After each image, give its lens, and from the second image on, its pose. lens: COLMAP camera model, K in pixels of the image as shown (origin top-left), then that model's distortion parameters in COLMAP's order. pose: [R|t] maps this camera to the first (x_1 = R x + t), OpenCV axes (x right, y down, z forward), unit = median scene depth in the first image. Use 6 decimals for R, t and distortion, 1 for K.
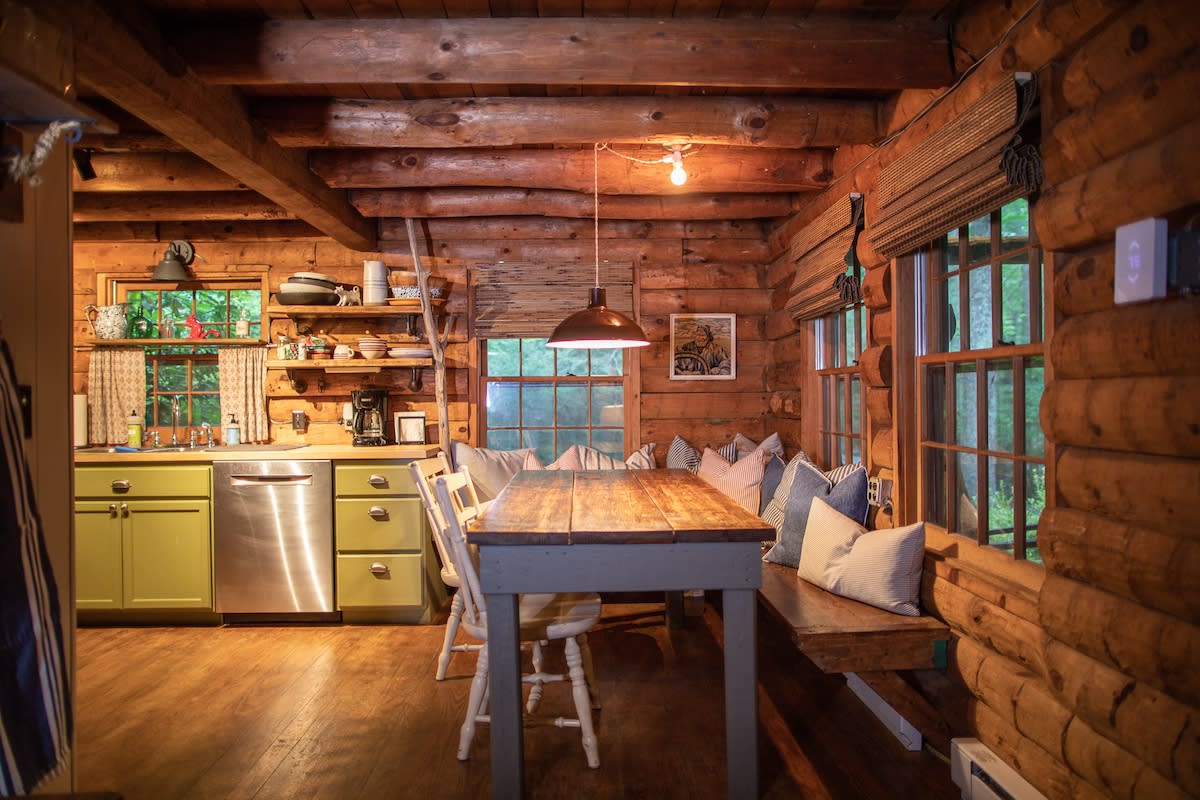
lens RADIAL K [[844.9, 0, 600.0], [0, 844.9, 400.0], [0, 0, 1]] dist [-0.002366, -0.000027]
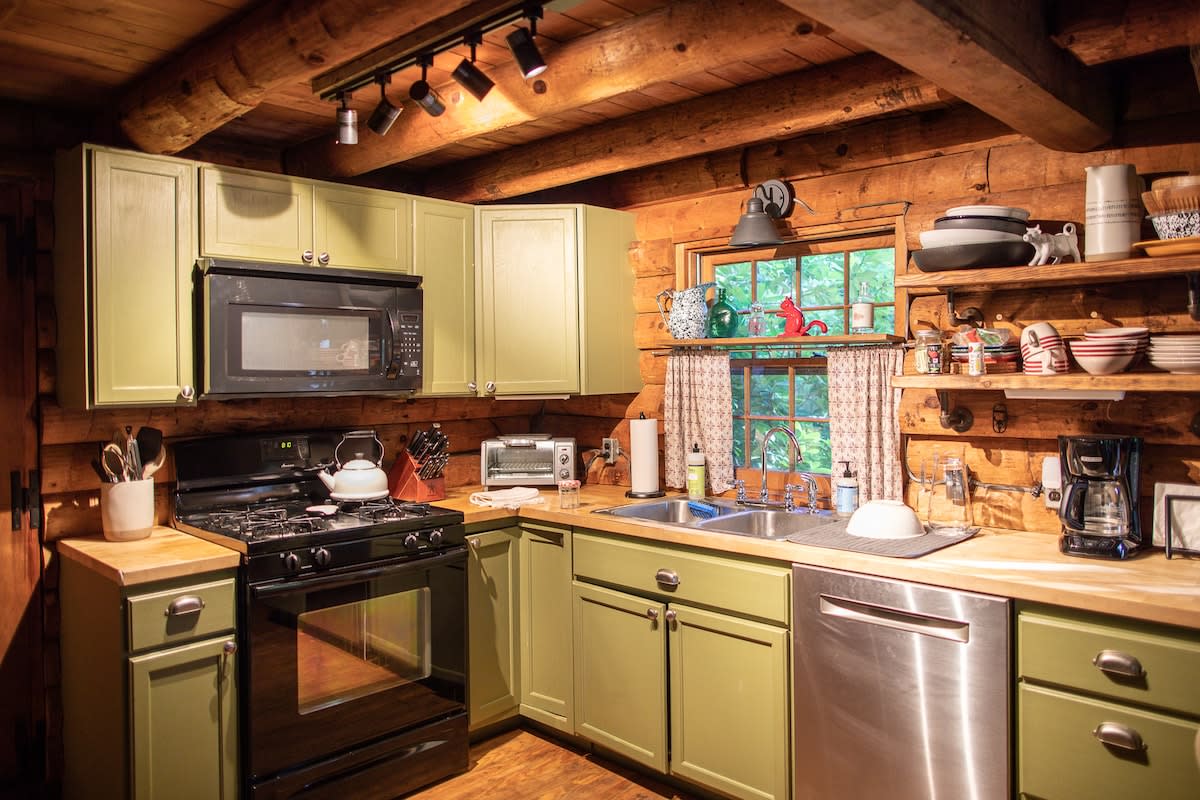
lens RADIAL K [[946.0, 0, 600.3], [0, 946.0, 375.2], [0, 0, 1]] dist [-0.005015, 0.001472]
pose [[0.730734, 0.003606, -0.682653, -0.108348], [0.001206, 0.999978, 0.006573, -0.048182], [0.682661, -0.005626, 0.730713, 0.396085]]
